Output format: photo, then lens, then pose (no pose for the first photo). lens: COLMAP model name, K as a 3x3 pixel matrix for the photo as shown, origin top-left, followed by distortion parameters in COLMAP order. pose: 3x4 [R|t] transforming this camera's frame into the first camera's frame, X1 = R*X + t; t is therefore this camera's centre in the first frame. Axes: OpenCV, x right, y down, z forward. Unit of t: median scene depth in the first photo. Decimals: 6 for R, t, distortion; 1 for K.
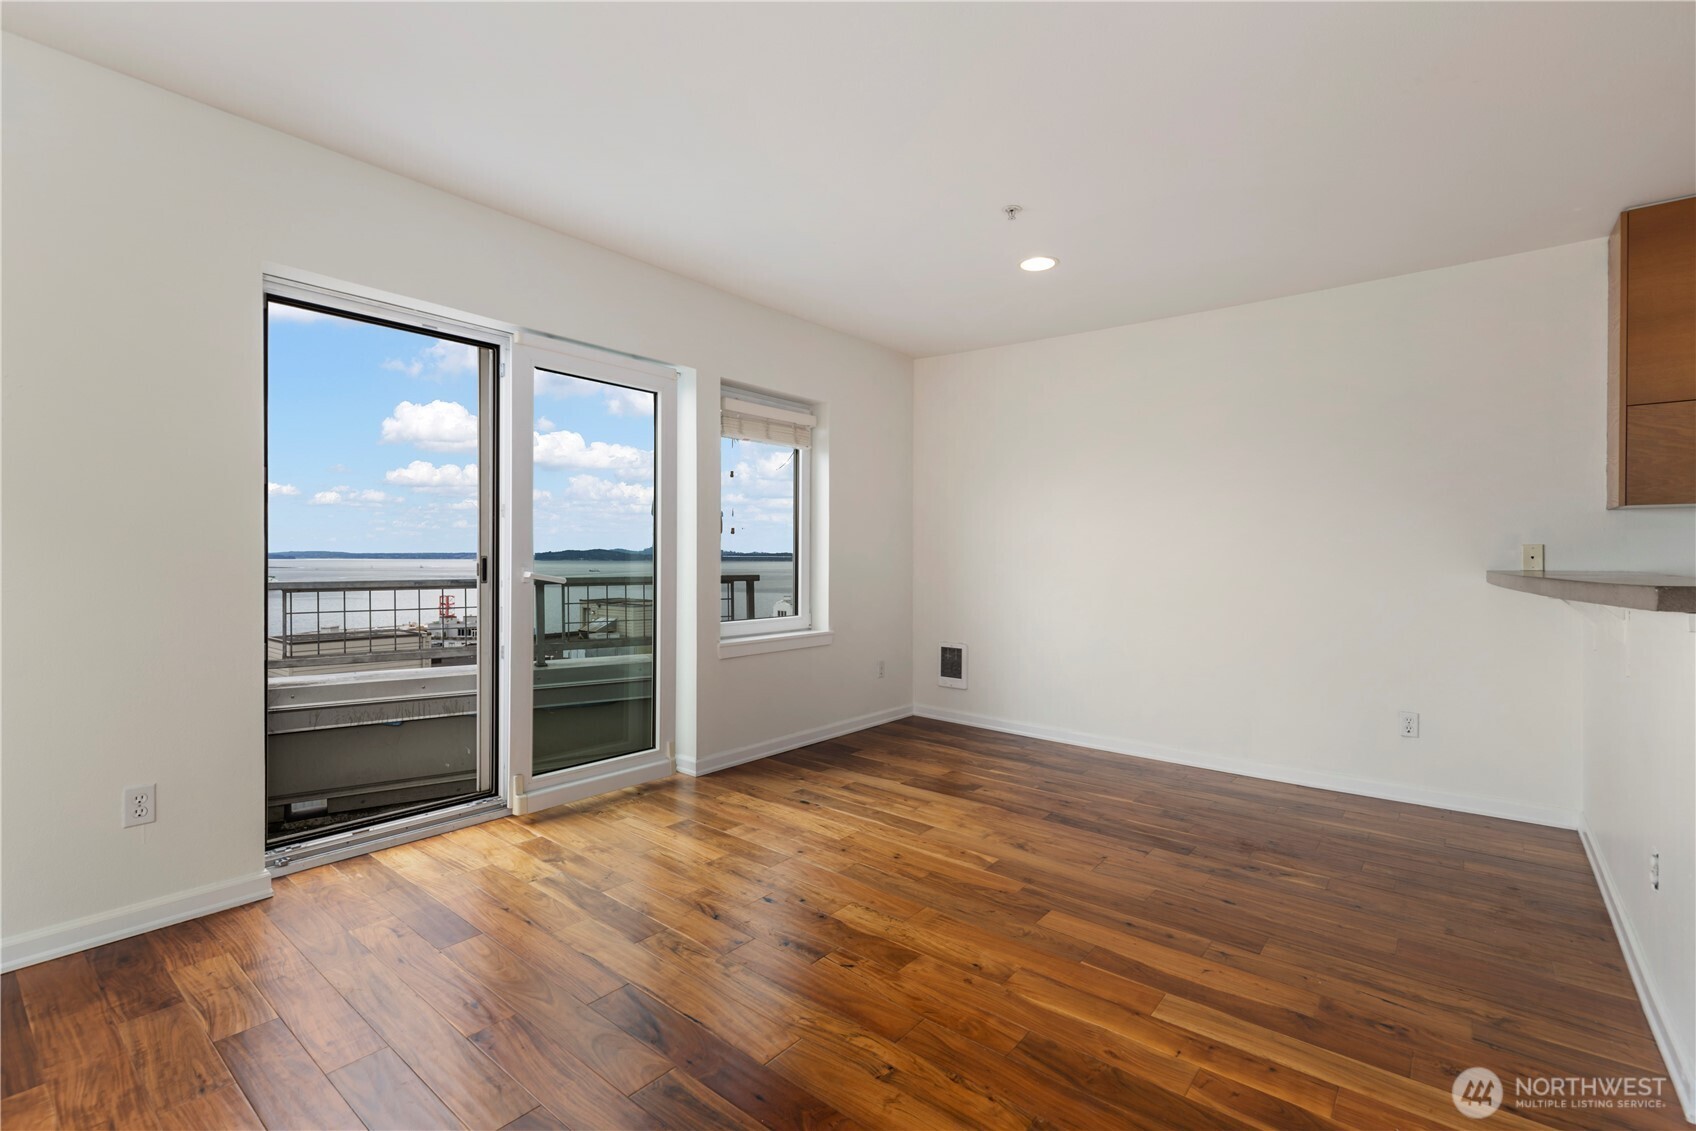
lens RADIAL K [[767.3, 0, 851.5], [0, 767.3, 561.1], [0, 0, 1]] dist [0.006827, -0.000101]
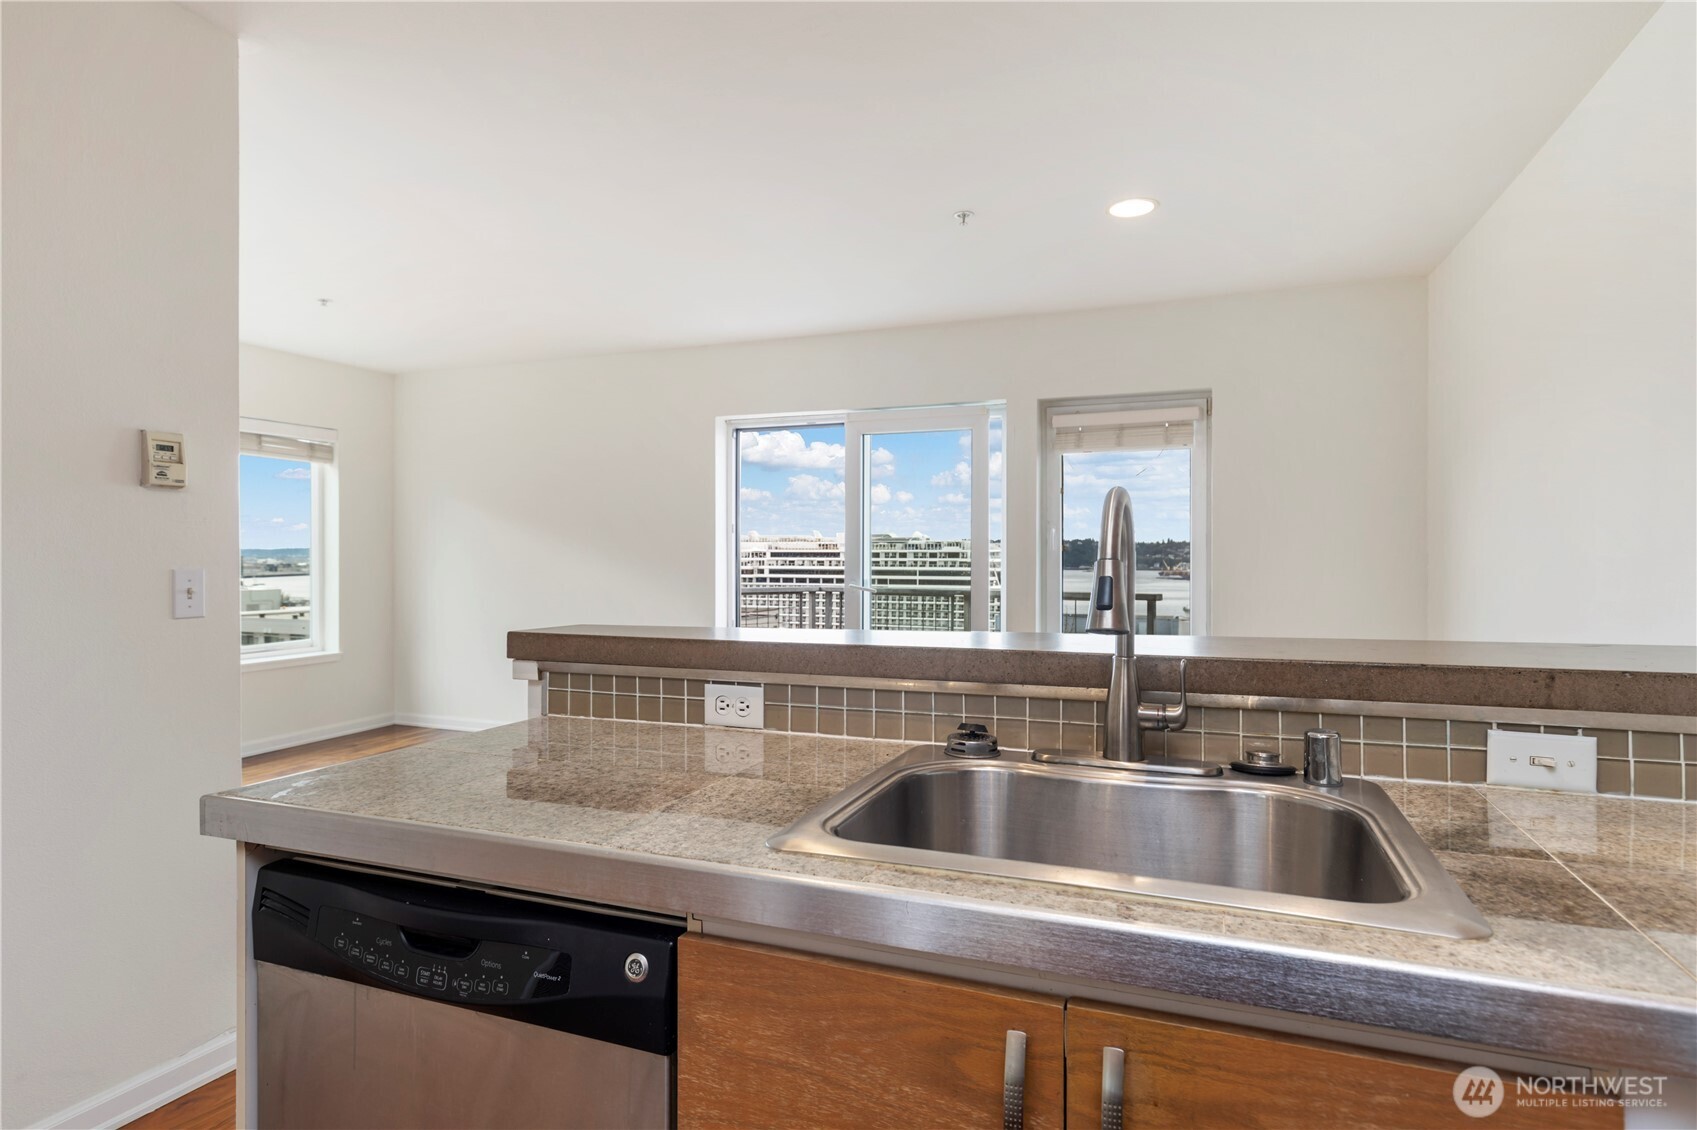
lens RADIAL K [[921.0, 0, 840.6], [0, 921.0, 561.3], [0, 0, 1]] dist [-0.000458, -0.000406]
pose [[0.296138, 0.000104, -0.955145, 1.183858], [-0.003811, 0.999992, -0.001073, -0.026380], [0.955138, 0.003957, 0.296136, 0.492220]]
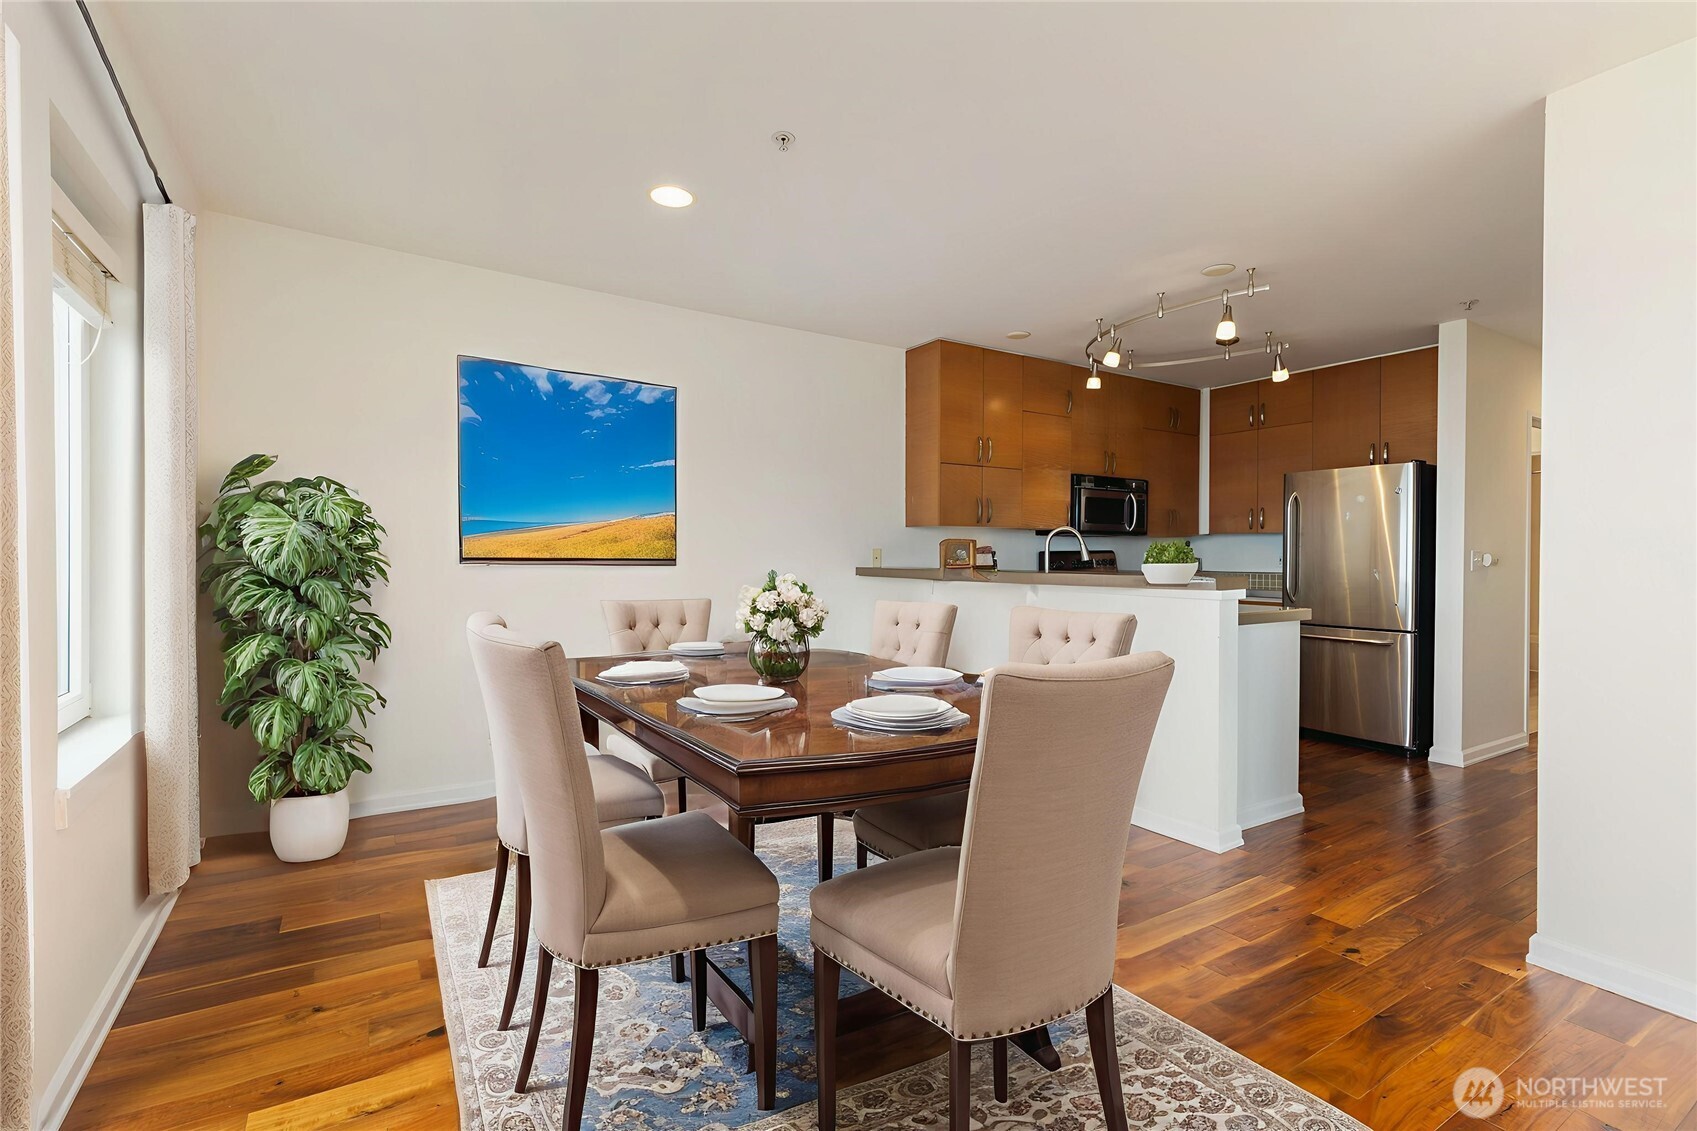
lens RADIAL K [[766.1, 0, 842.1], [0, 766.1, 563.8], [0, 0, 1]] dist [0.005204, -0.000360]
pose [[0.326520, -0.011907, 0.945115, -0.517842], [0.002221, 0.999928, 0.011830, -0.011517], [-0.945188, -0.001764, 0.326523, 0.639842]]
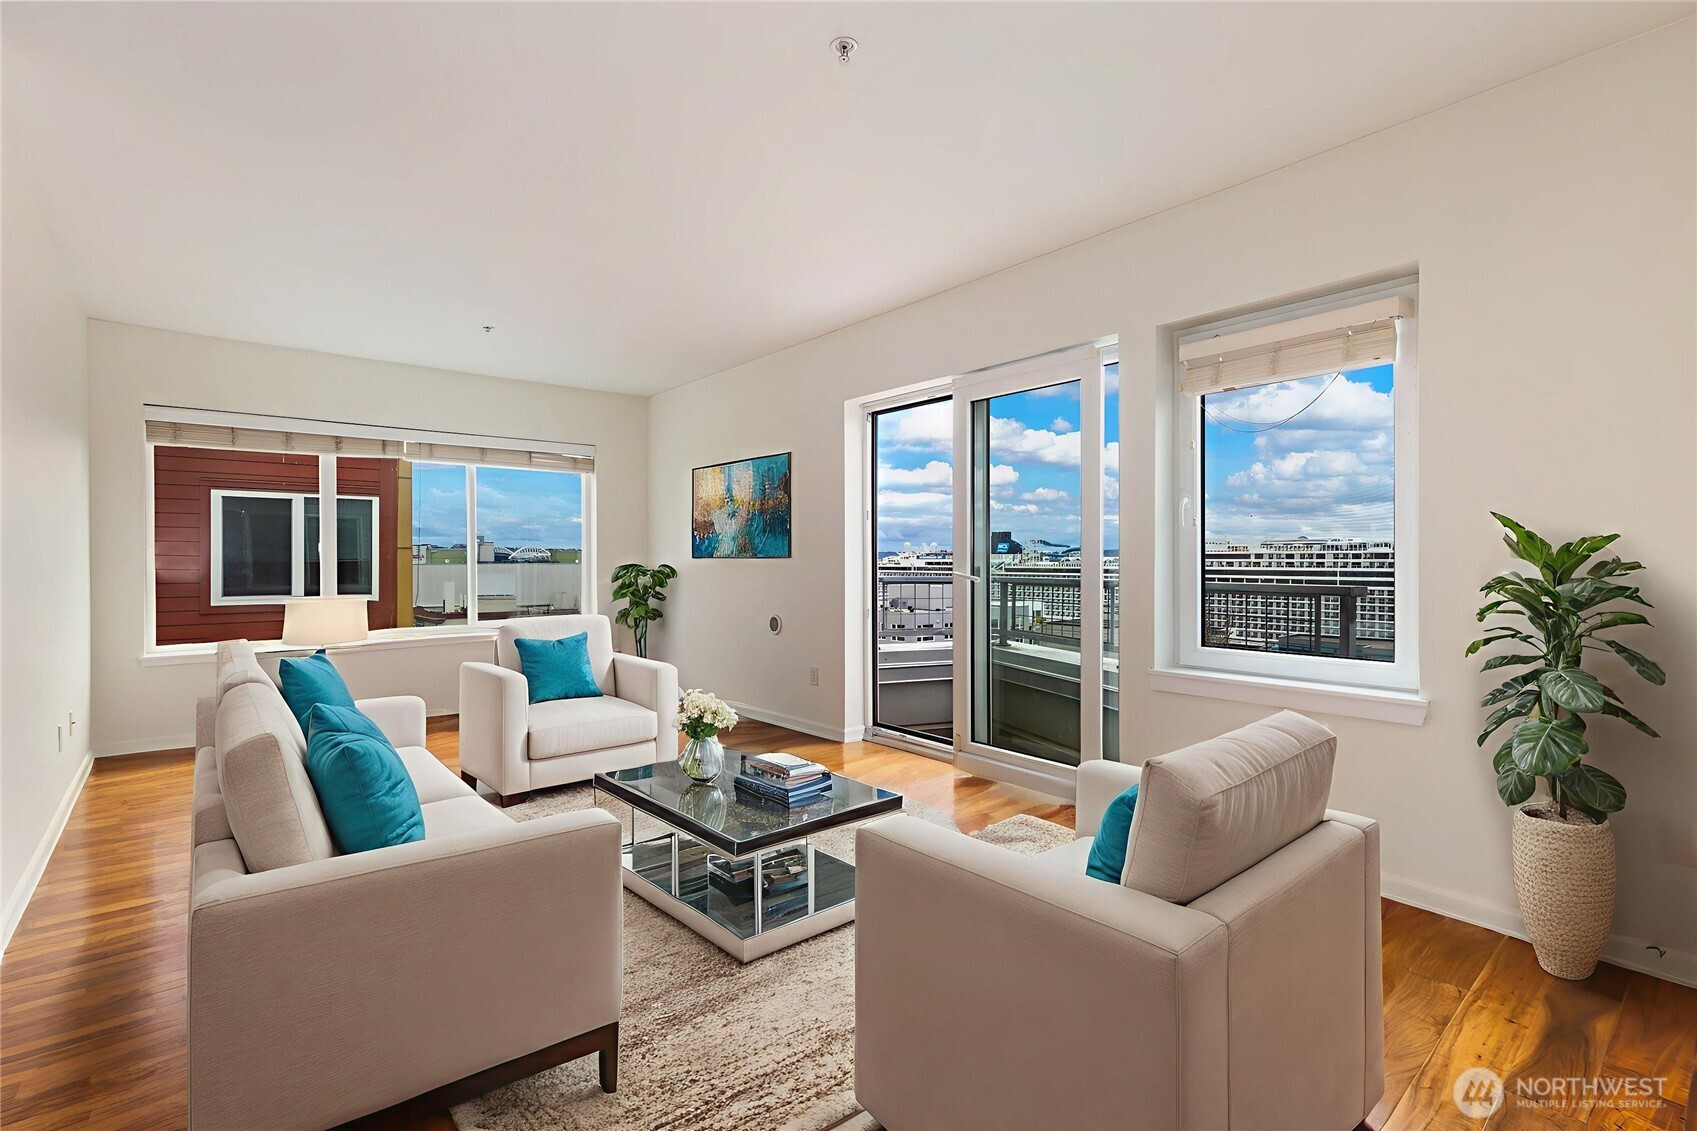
lens RADIAL K [[766.8, 0, 842.7], [0, 766.8, 563.6], [0, 0, 1]] dist [0.005259, 0.000387]
pose [[-0.190733, 0.001028, -0.981641, 0.831439], [-0.002621, 0.999995, 0.001557, -0.000079], [0.981638, 0.002870, -0.190729, 1.070685]]
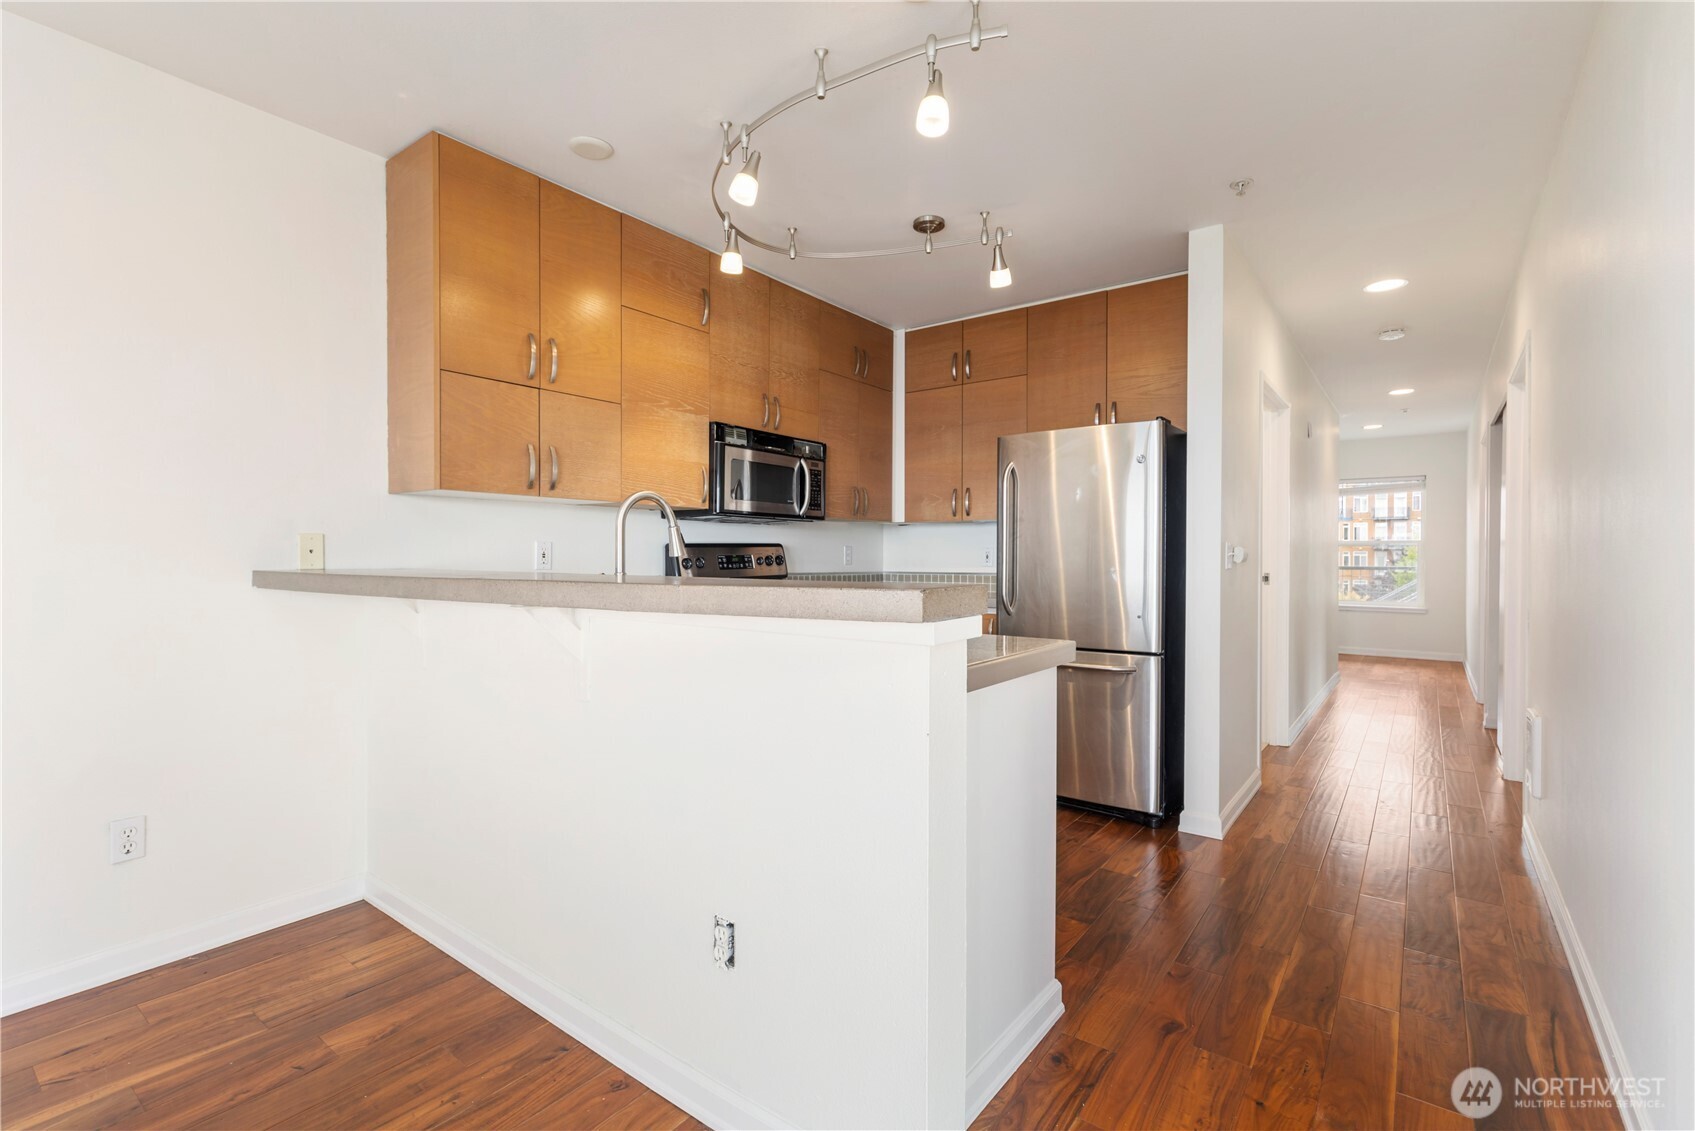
lens RADIAL K [[765.2, 0, 841.1], [0, 765.2, 563.8], [0, 0, 1]] dist [0.005204, -0.000360]
pose [[-0.030640, -0.011335, 0.999466, 0.155564], [0.002051, 0.999933, 0.011403, -0.000317], [-0.999528, 0.002399, -0.030615, 0.563505]]
